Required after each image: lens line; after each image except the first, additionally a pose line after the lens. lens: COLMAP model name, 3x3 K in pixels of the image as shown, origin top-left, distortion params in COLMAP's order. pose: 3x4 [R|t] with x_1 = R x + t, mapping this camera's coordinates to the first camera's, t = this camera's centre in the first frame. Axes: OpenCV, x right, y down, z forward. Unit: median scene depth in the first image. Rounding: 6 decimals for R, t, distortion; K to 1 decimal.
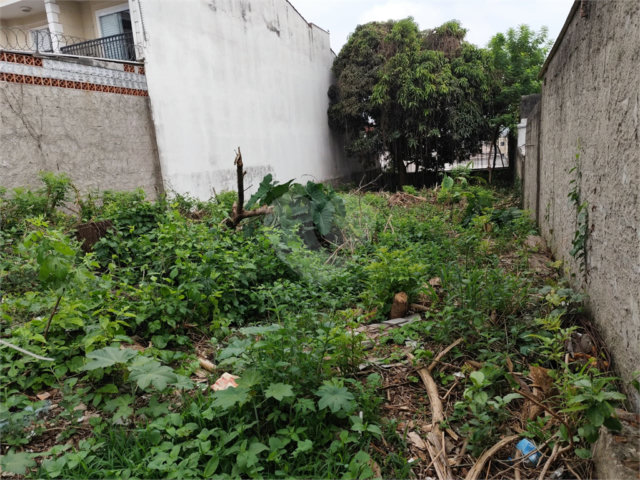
lens RADIAL K [[430.1, 0, 326.9], [0, 430.1, 237.0], [0, 0, 1]] dist [0.037190, -0.038911]
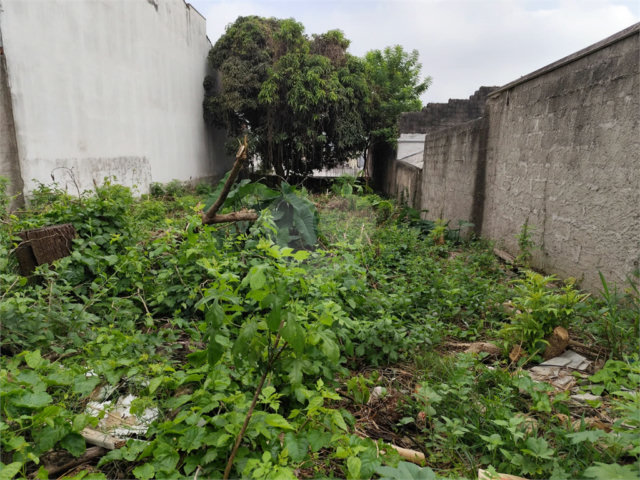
lens RADIAL K [[430.1, 0, 315.0], [0, 430.1, 240.7], [0, 0, 1]] dist [0.037190, -0.038911]
pose [[0.941894, 0.017712, 0.335442, -0.142819], [-0.019281, 0.999813, 0.001346, -0.008128], [-0.335355, -0.007736, 0.942060, 0.090412]]
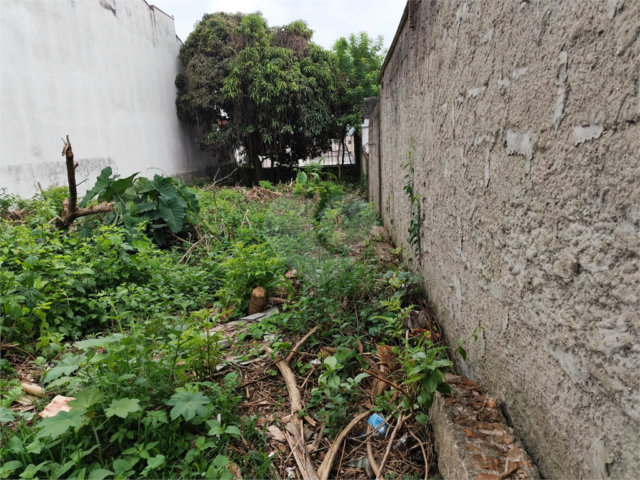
lens RADIAL K [[430.1, 0, 322.3], [0, 430.1, 237.1], [0, 0, 1]] dist [0.037190, -0.038911]
pose [[0.950247, -0.041175, 0.308764, 0.002662], [0.037831, 0.999143, 0.016812, 0.000622], [-0.309192, -0.004294, 0.950990, 0.002751]]
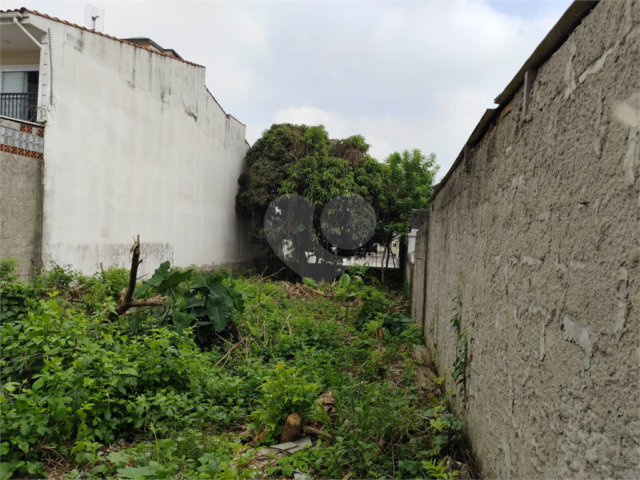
lens RADIAL K [[430.1, 0, 321.6], [0, 430.1, 243.4], [0, 0, 1]] dist [0.037190, -0.038911]
pose [[0.971270, 0.113966, 0.208917, -0.003563], [-0.074758, 0.979550, -0.186799, -0.017482], [-0.225934, 0.165814, 0.959927, -0.002720]]
